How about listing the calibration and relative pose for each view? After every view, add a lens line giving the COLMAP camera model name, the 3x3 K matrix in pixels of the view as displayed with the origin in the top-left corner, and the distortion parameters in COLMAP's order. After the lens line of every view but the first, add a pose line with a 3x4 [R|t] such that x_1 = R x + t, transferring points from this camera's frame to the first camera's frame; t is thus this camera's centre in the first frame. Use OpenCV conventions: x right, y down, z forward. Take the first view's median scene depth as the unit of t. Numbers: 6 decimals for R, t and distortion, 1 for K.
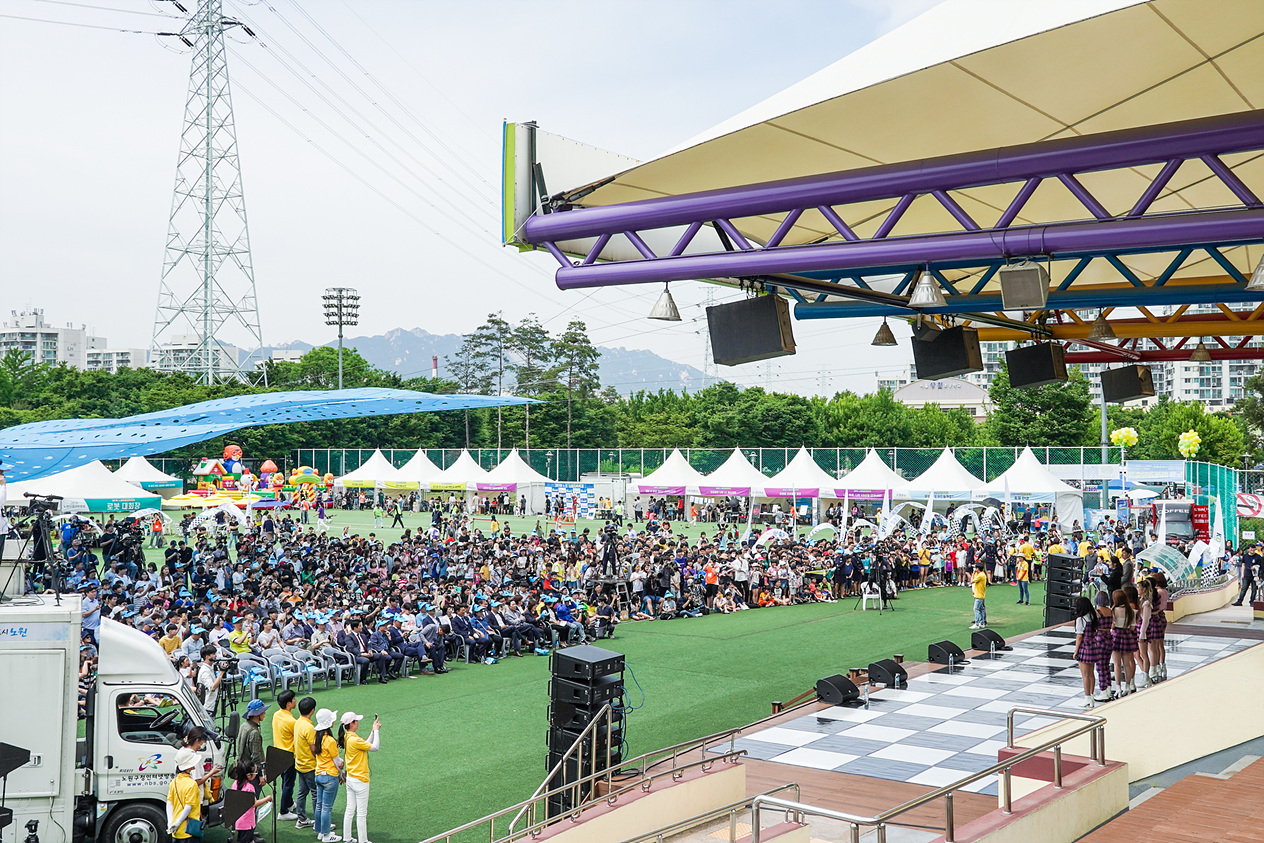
lens RADIAL K [[1254.4, 0, 624.5], [0, 1254.4, 422.3], [0, 0, 1]] dist [-0.023532, 0.000000]
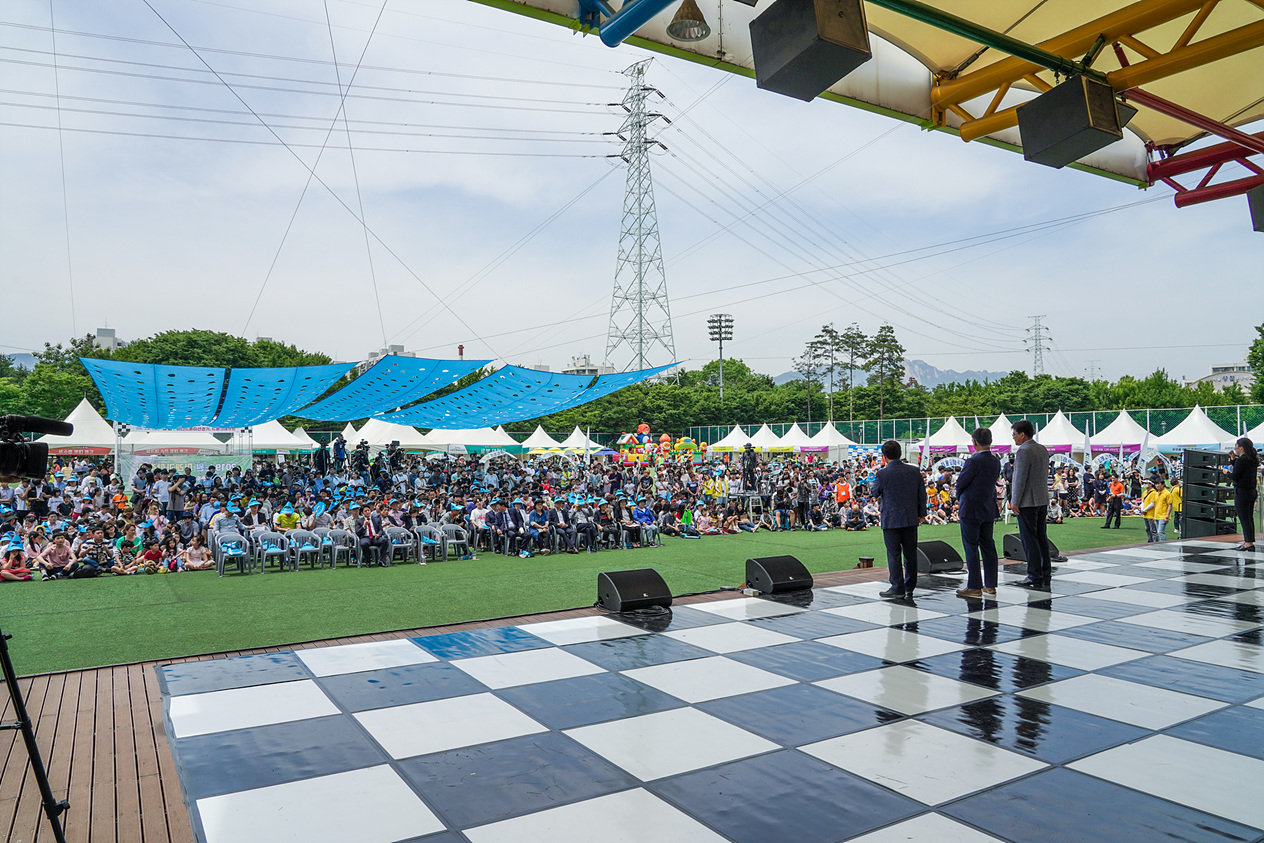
lens RADIAL K [[845.7, 0, 643.4], [0, 845.7, 412.8], [0, 0, 1]] dist [-0.014713, 0.004607]
pose [[0.930509, -0.018414, -0.365806, 0.043952], [0.014634, 0.999807, -0.013103, 0.016929], [0.365977, 0.006839, 0.930599, 0.078922]]
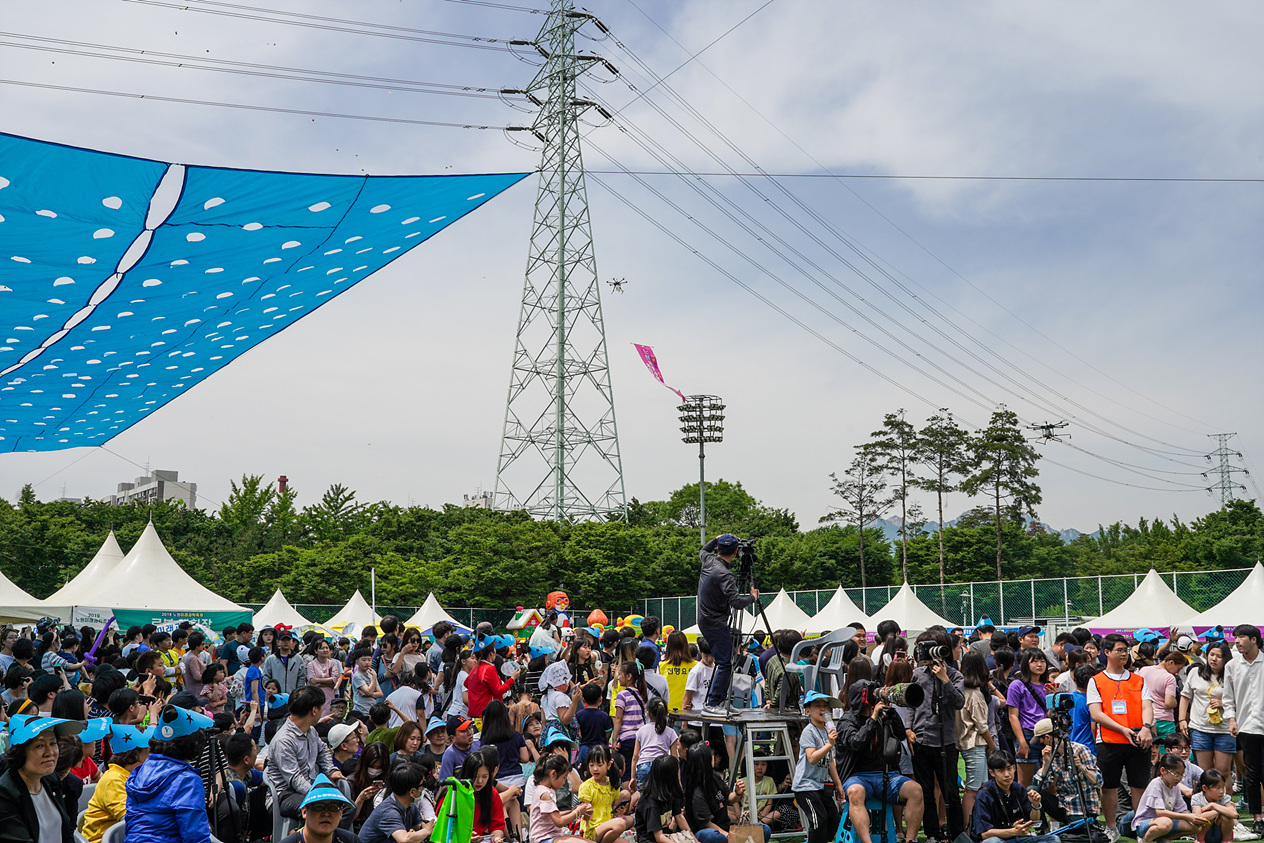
lens RADIAL K [[1377.8, 0, 634.4], [0, 1377.8, 422.6], [0, 0, 1]] dist [0.029769, 0.000000]
pose [[0.944054, -0.051100, -0.325809, 0.018033], [0.007813, 0.991111, -0.132808, 0.026612], [0.329699, 0.122833, 0.936061, 0.181426]]
